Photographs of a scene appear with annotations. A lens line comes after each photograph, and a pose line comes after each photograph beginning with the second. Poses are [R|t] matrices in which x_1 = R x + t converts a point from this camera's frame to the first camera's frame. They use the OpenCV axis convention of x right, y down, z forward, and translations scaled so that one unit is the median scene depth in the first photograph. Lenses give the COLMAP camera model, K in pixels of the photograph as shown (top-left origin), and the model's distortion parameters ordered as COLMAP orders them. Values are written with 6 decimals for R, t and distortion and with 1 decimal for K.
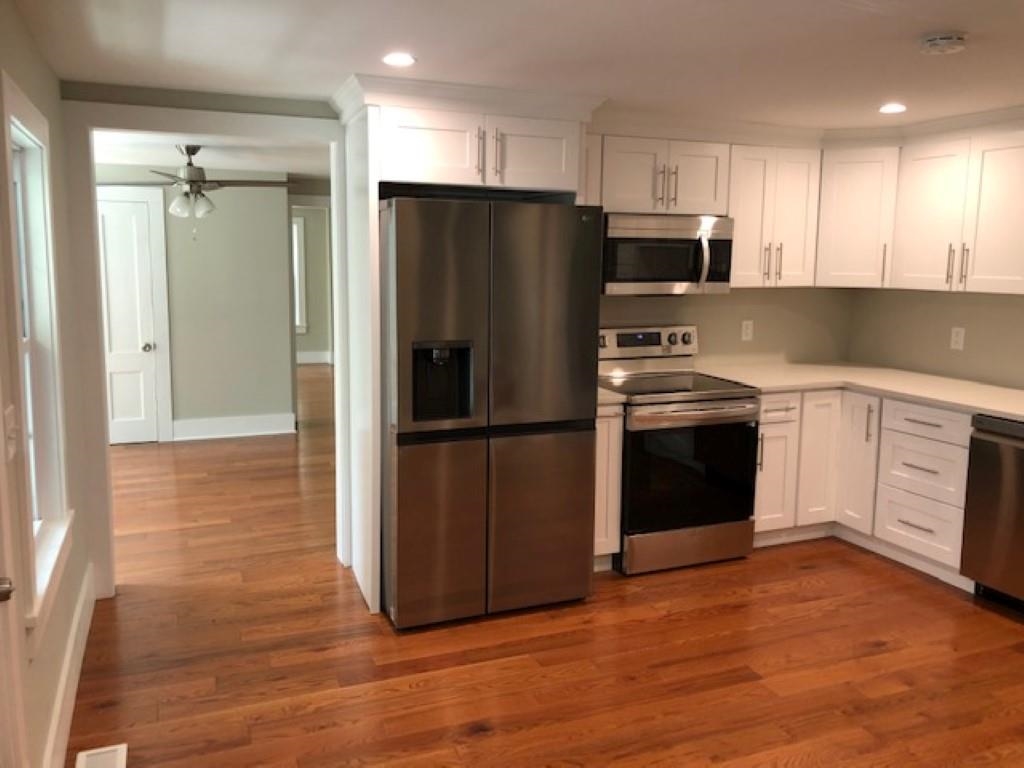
lens RADIAL K [[822.7, 0, 519.8], [0, 822.7, 385.0], [0, 0, 1]] dist [0.003747, -0.039306]
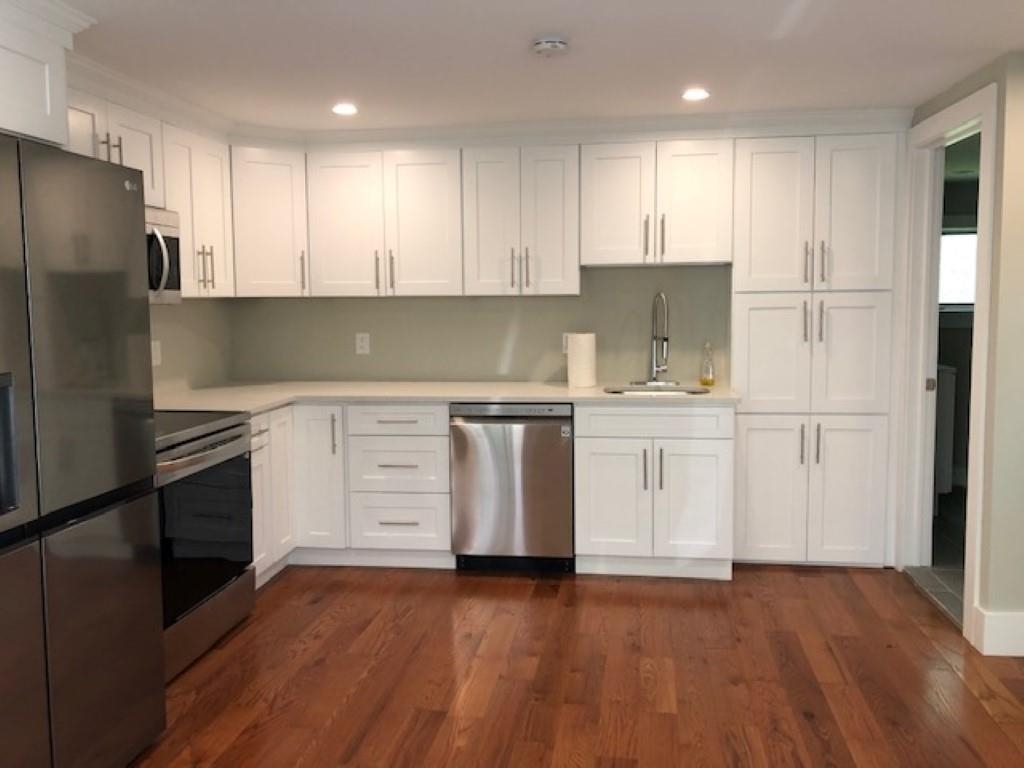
lens RADIAL K [[822.7, 0, 519.8], [0, 822.7, 385.0], [0, 0, 1]] dist [0.003747, -0.039306]
pose [[0.499367, -0.102749, 0.860276, -0.304081], [0.147119, 0.988579, 0.032674, -0.010152], [-0.853808, 0.110247, 0.508780, 0.328216]]
